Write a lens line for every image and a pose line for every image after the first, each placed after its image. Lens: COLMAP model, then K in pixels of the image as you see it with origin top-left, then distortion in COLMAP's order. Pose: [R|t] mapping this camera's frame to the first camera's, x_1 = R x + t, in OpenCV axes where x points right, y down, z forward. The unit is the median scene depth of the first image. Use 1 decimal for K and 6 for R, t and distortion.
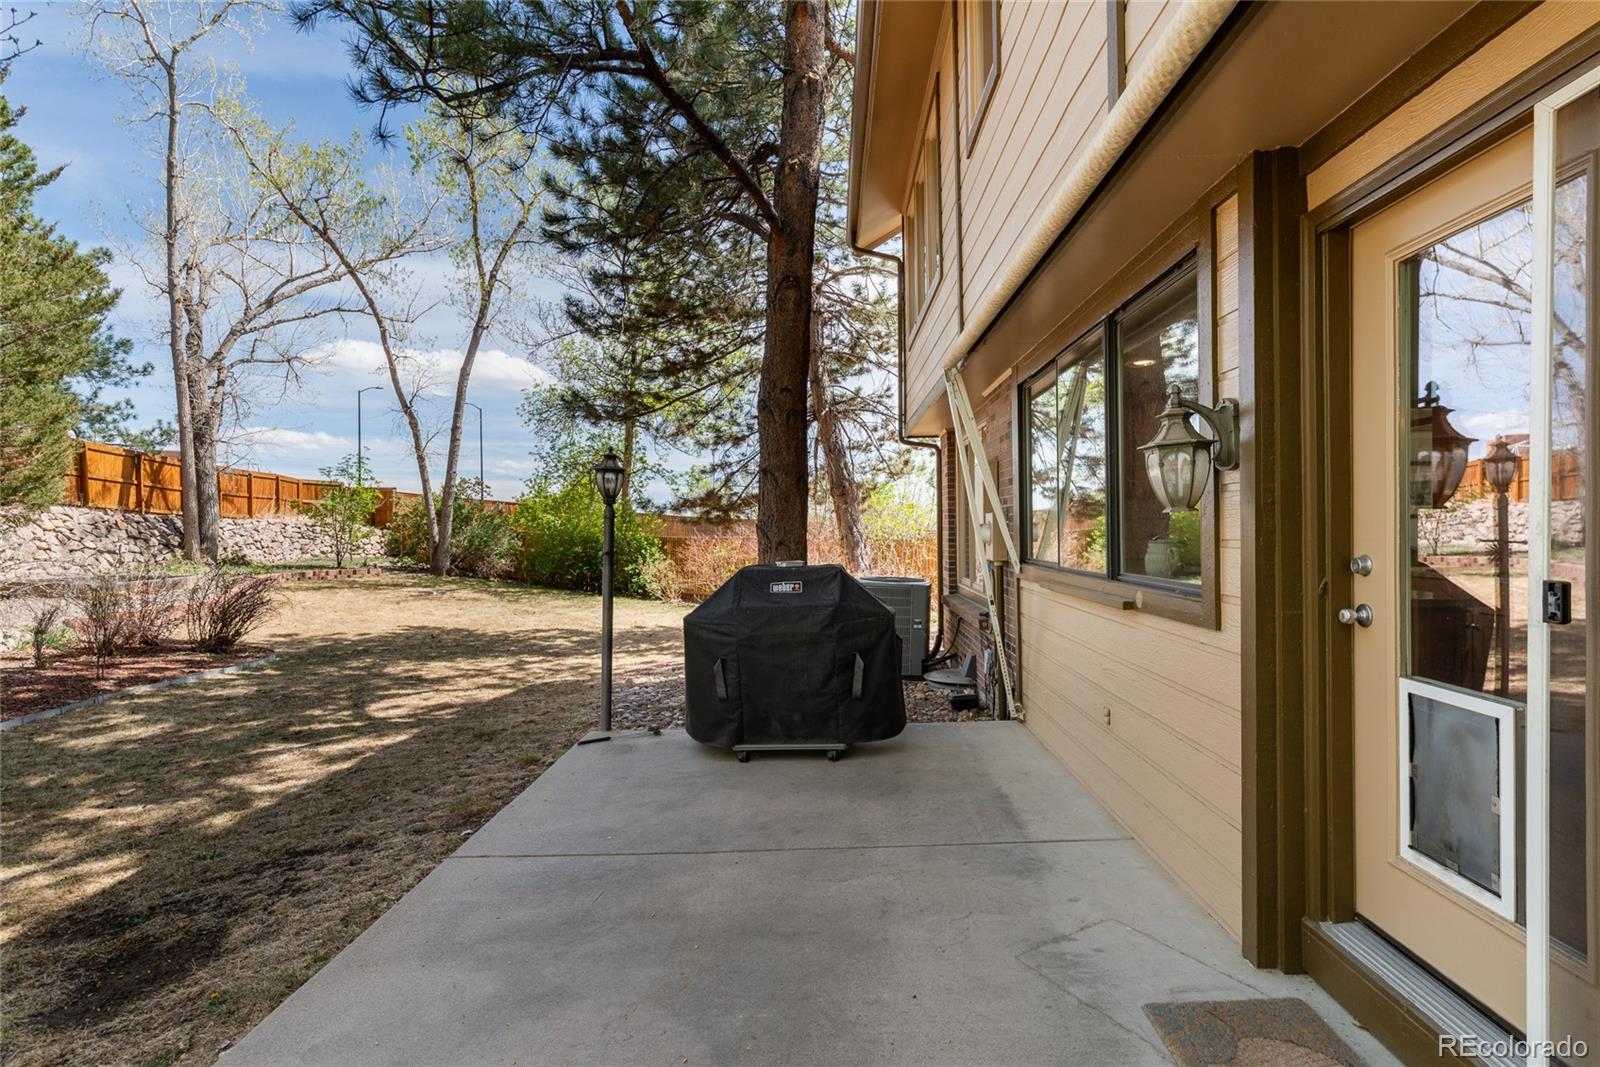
lens RADIAL K [[819.3, 0, 800.0], [0, 819.3, 533.5], [0, 0, 1]] dist [0.002303, 0.000083]
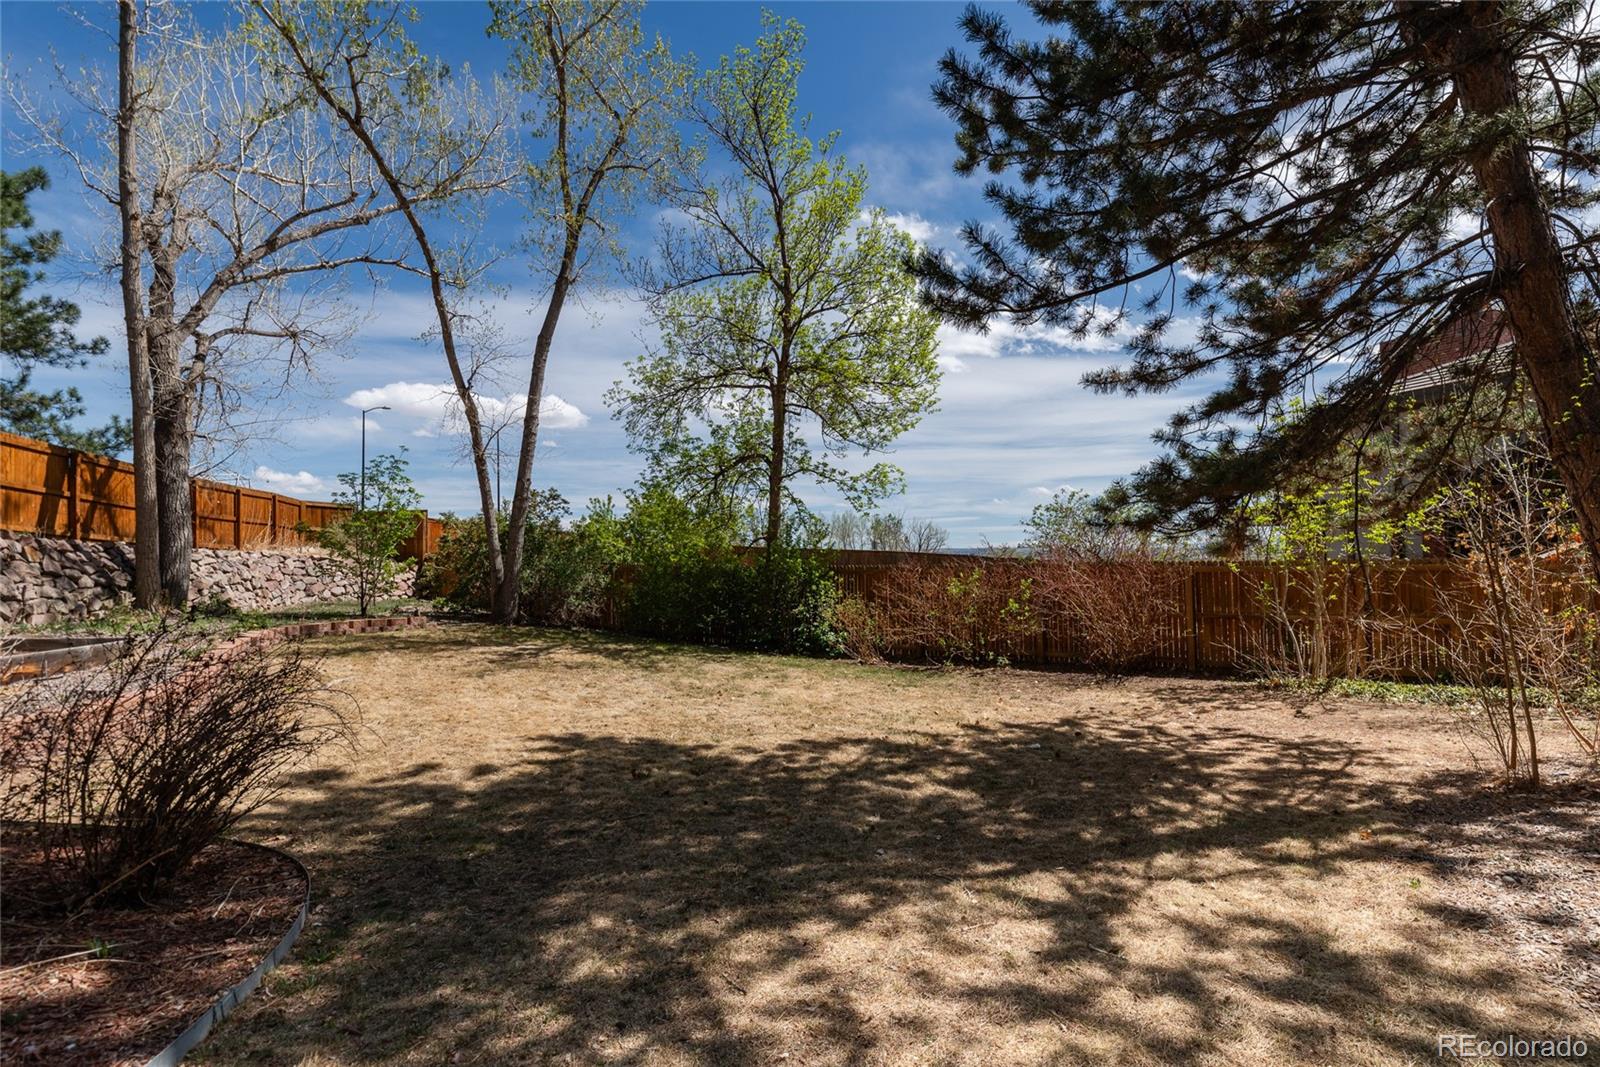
lens RADIAL K [[811.0, 0, 800.0], [0, 811.0, 533.5], [0, 0, 1]] dist [0.002252, 0.000454]
pose [[0.999811, -0.010238, 0.016546, -0.201793], [0.010952, 0.998986, -0.043666, 0.005434], [-0.016082, 0.043839, 0.998909, 0.299159]]
